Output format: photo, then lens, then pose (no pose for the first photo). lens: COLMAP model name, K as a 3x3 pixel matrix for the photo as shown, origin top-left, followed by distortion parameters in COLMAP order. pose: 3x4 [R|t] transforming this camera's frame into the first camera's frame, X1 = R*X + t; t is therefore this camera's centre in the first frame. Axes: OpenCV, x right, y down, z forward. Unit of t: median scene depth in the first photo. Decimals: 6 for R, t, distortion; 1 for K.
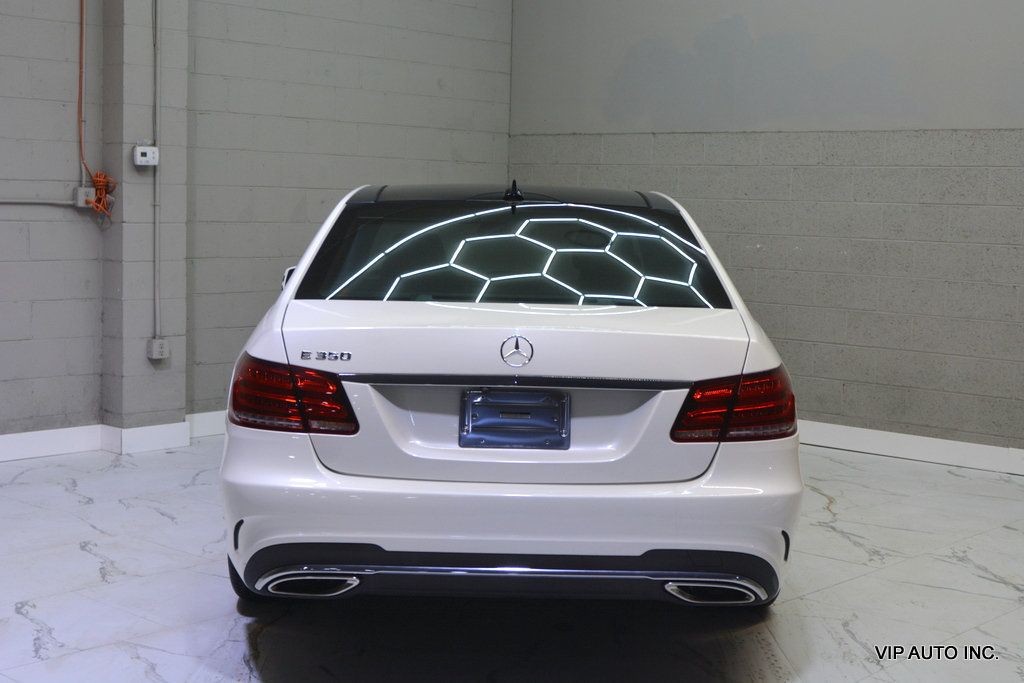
lens RADIAL K [[1482.9, 0, 512.0], [0, 1482.9, 341.5], [0, 0, 1]] dist [-0.014475, -0.022468]
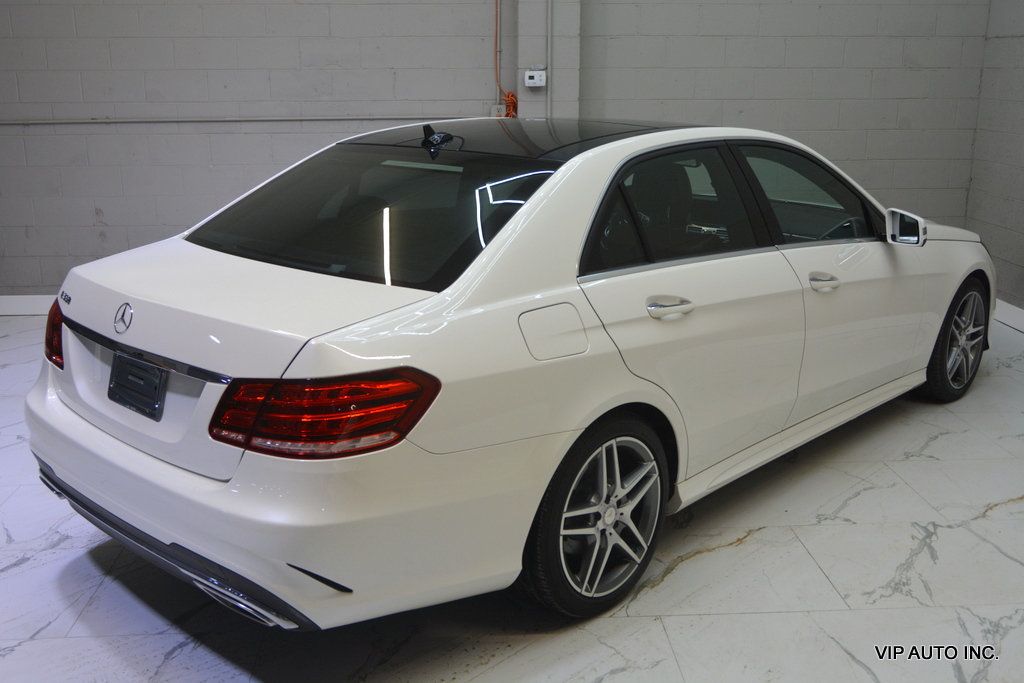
lens RADIAL K [[1039.2, 0, 512.0], [0, 1039.2, 341.5], [0, 0, 1]] dist [-0.002260, 0.002917]
pose [[0.716151, 0.155507, -0.680401, 0.356630], [-0.047994, 0.983528, 0.174270, -0.060231], [0.696293, -0.092149, 0.711818, 0.354605]]
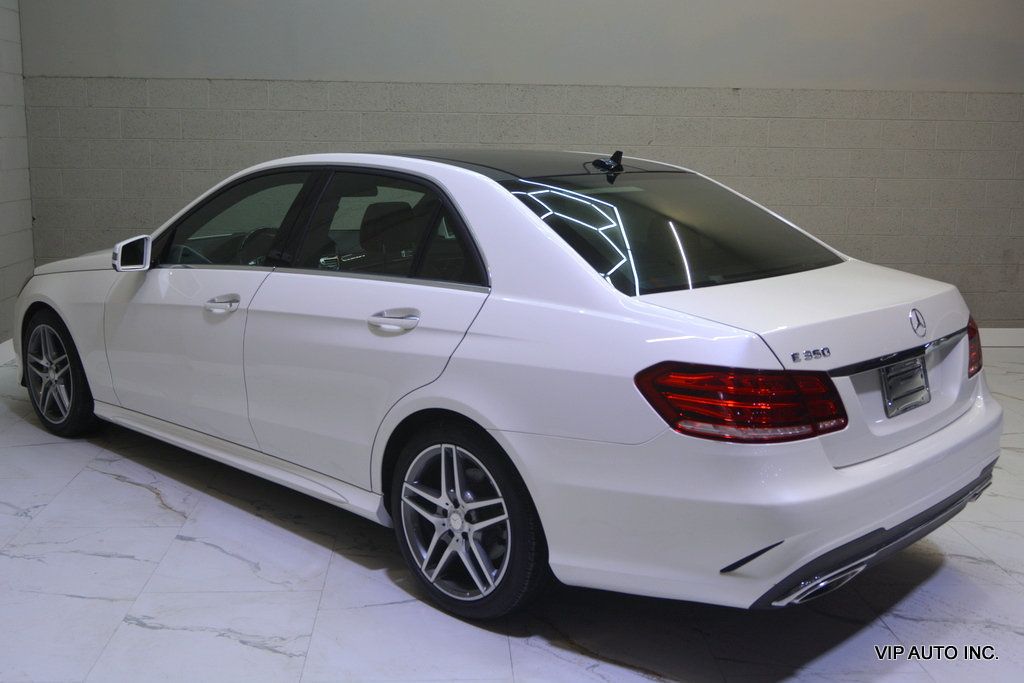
lens RADIAL K [[1091.8, 0, 512.0], [0, 1091.8, 341.5], [0, 0, 1]] dist [-0.006820, 0.003303]
pose [[0.691596, -0.155158, 0.705422, -0.407459], [0.073317, 0.986690, 0.145144, -0.062265], [-0.718554, -0.048662, 0.693767, 0.343487]]
